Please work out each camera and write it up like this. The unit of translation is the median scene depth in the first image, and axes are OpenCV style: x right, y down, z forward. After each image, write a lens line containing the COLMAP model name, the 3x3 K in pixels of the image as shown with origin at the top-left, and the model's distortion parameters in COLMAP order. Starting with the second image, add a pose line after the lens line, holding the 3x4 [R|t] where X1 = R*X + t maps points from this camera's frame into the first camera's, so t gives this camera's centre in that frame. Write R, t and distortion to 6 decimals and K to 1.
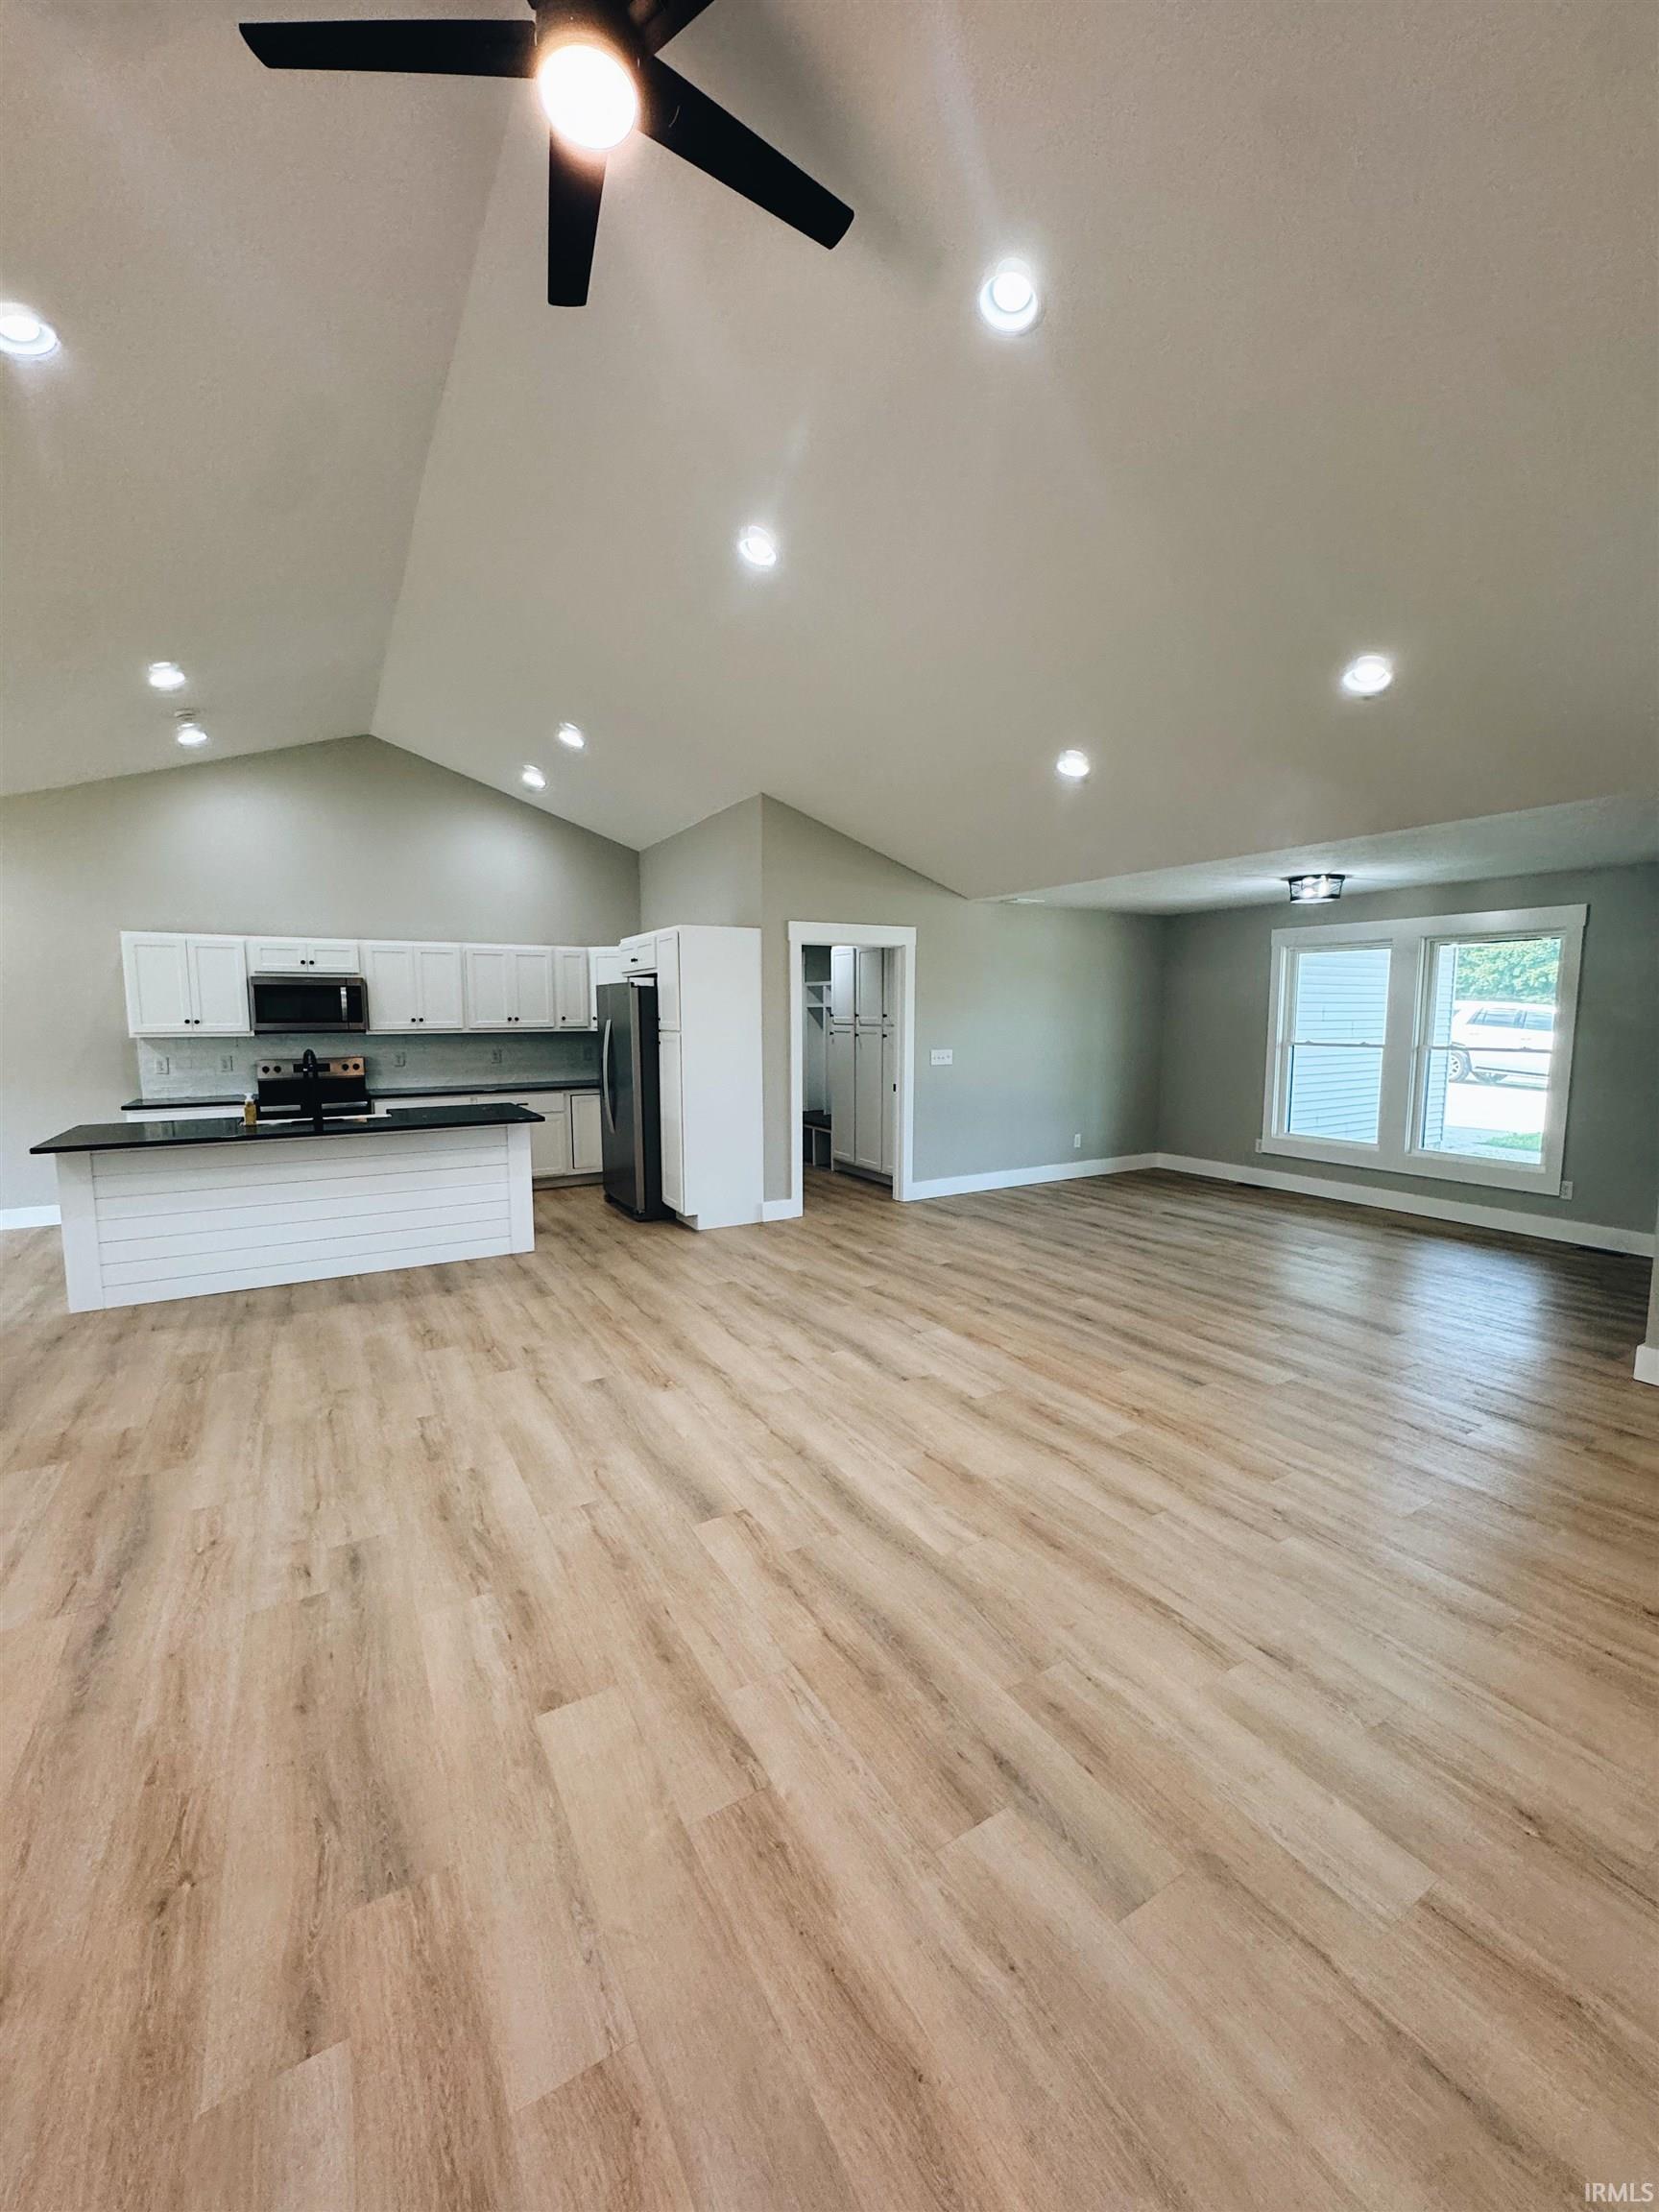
lens RADIAL K [[885.0, 0, 829.5], [0, 885.0, 1106.0], [0, 0, 1]] dist [-0.002748, -0.000238]
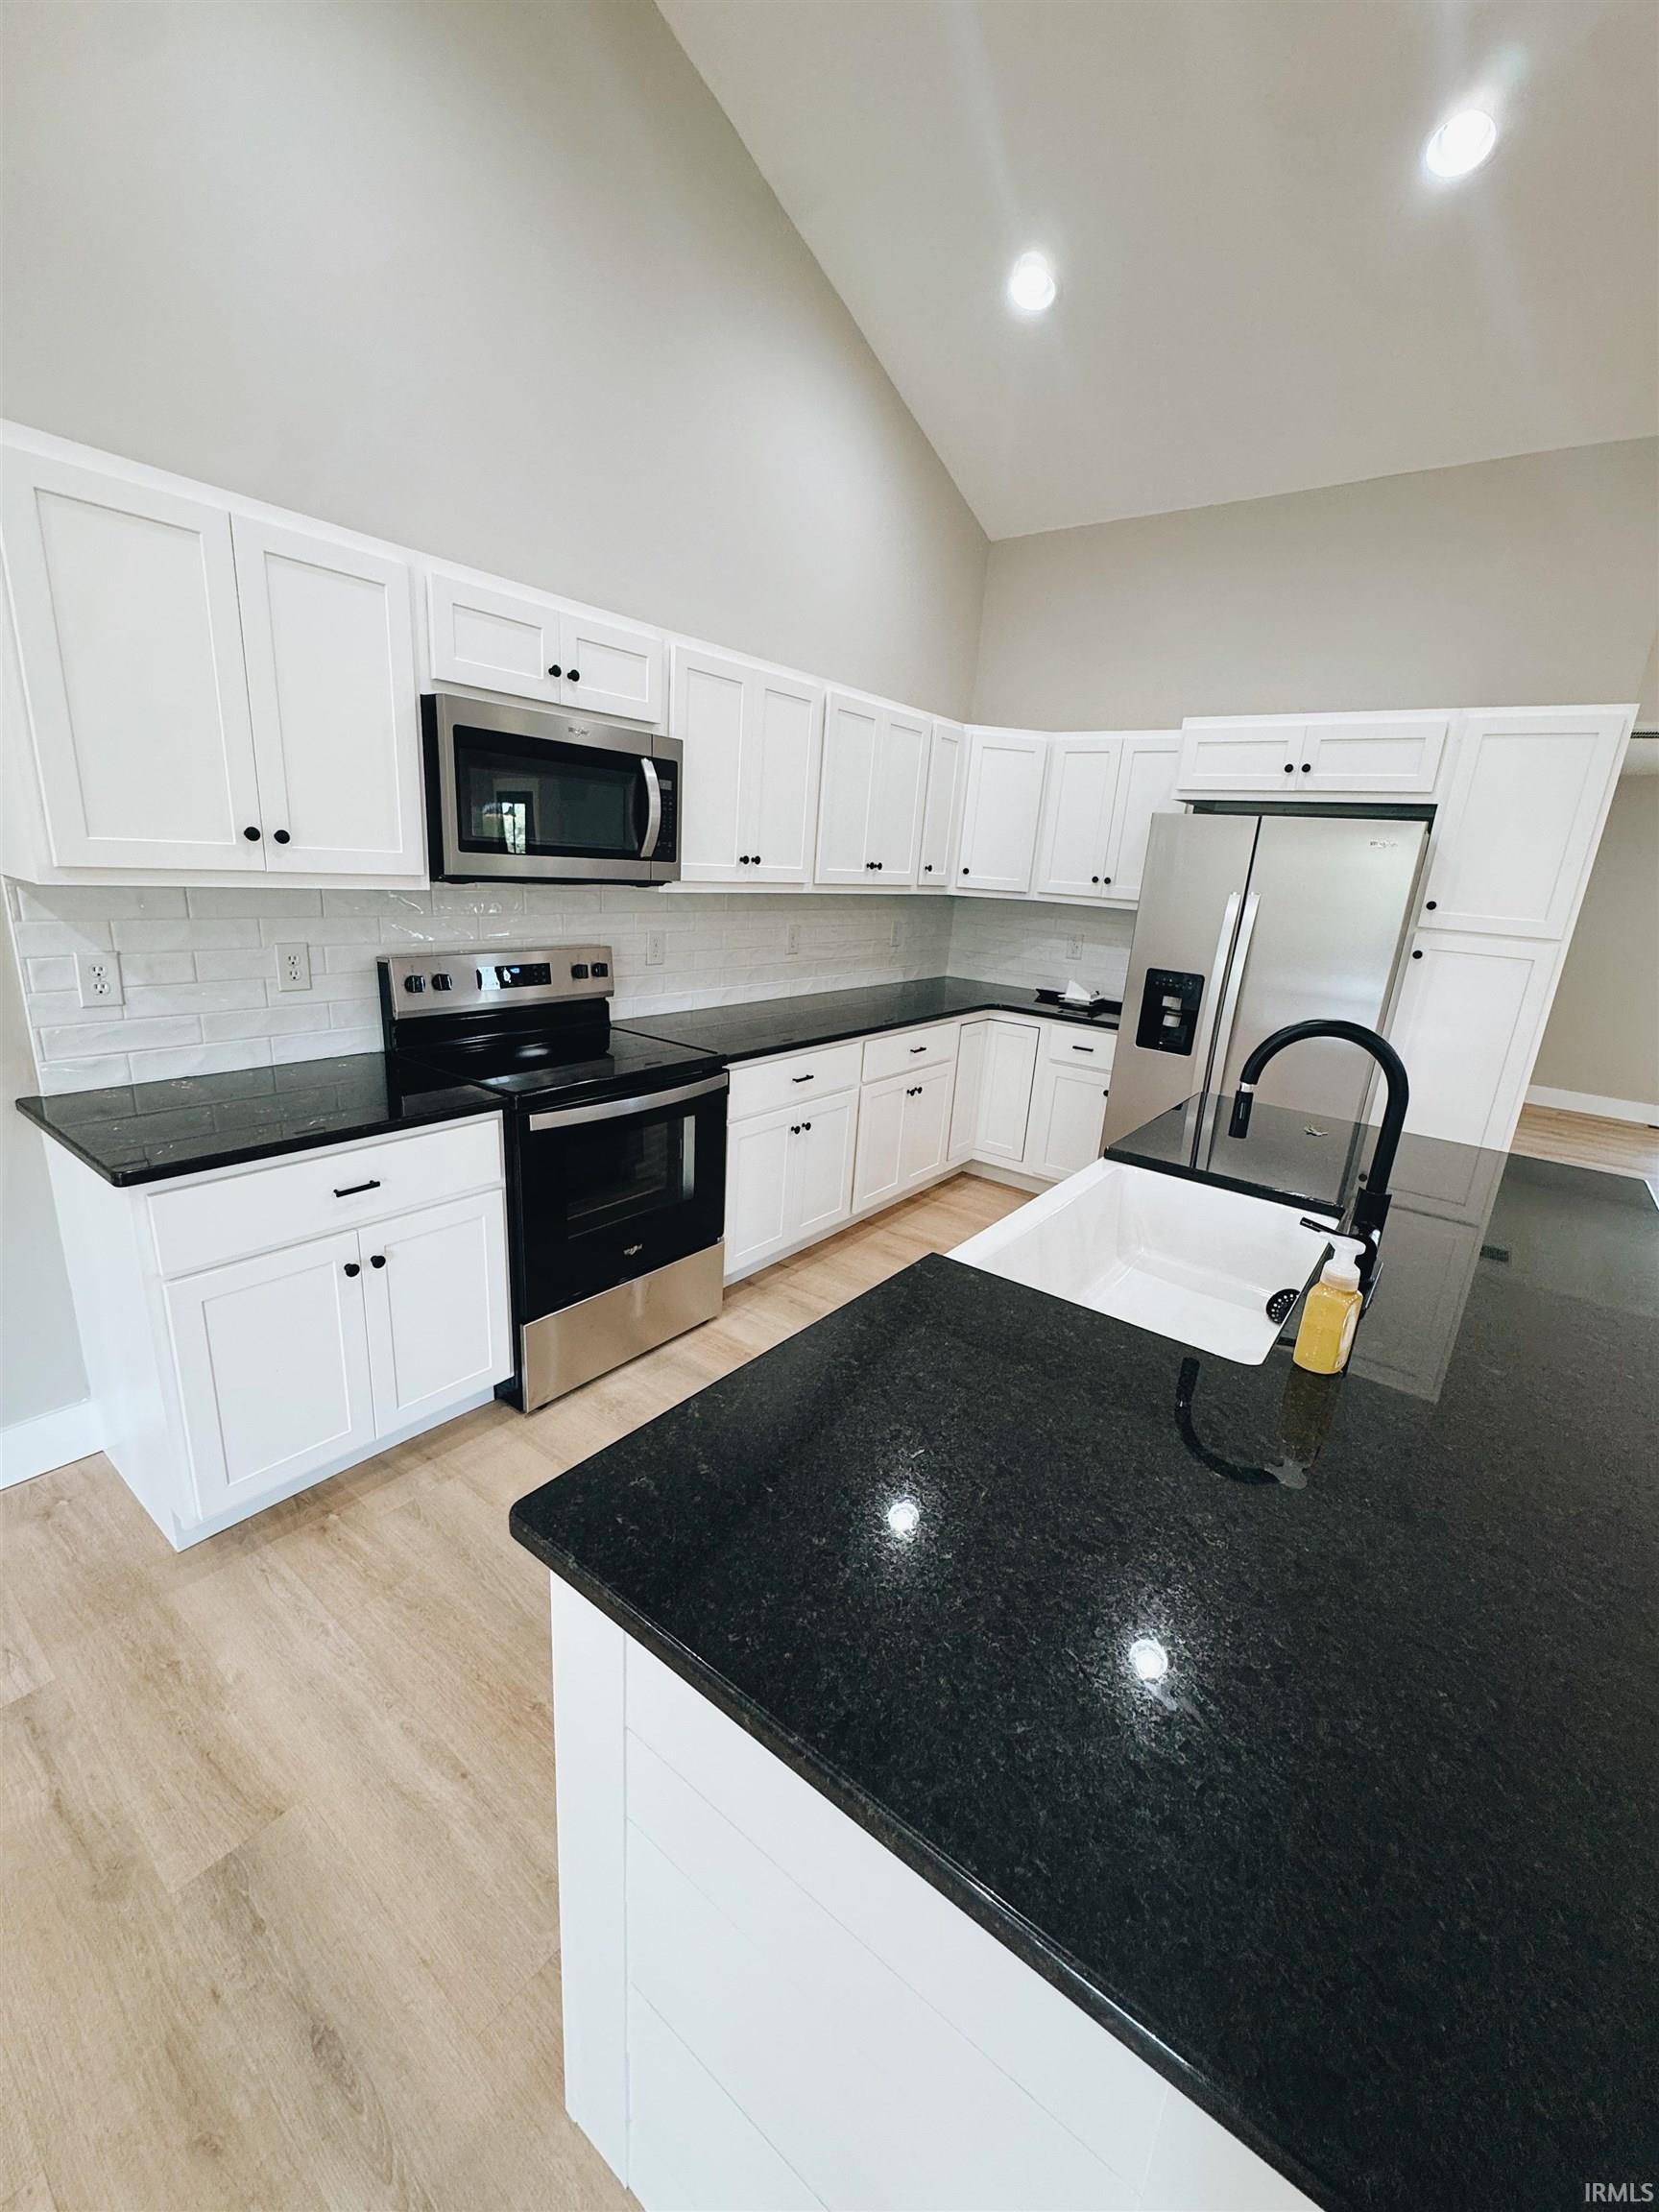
lens RADIAL K [[885.0, 0, 829.5], [0, 885.0, 1106.0], [0, 0, 1]] dist [-0.002748, -0.000238]
pose [[0.926386, -0.040226, 0.374421, -0.929520], [-0.028873, 0.983764, 0.177127, -0.091518], [-0.375468, -0.174899, 0.910184, 0.917153]]
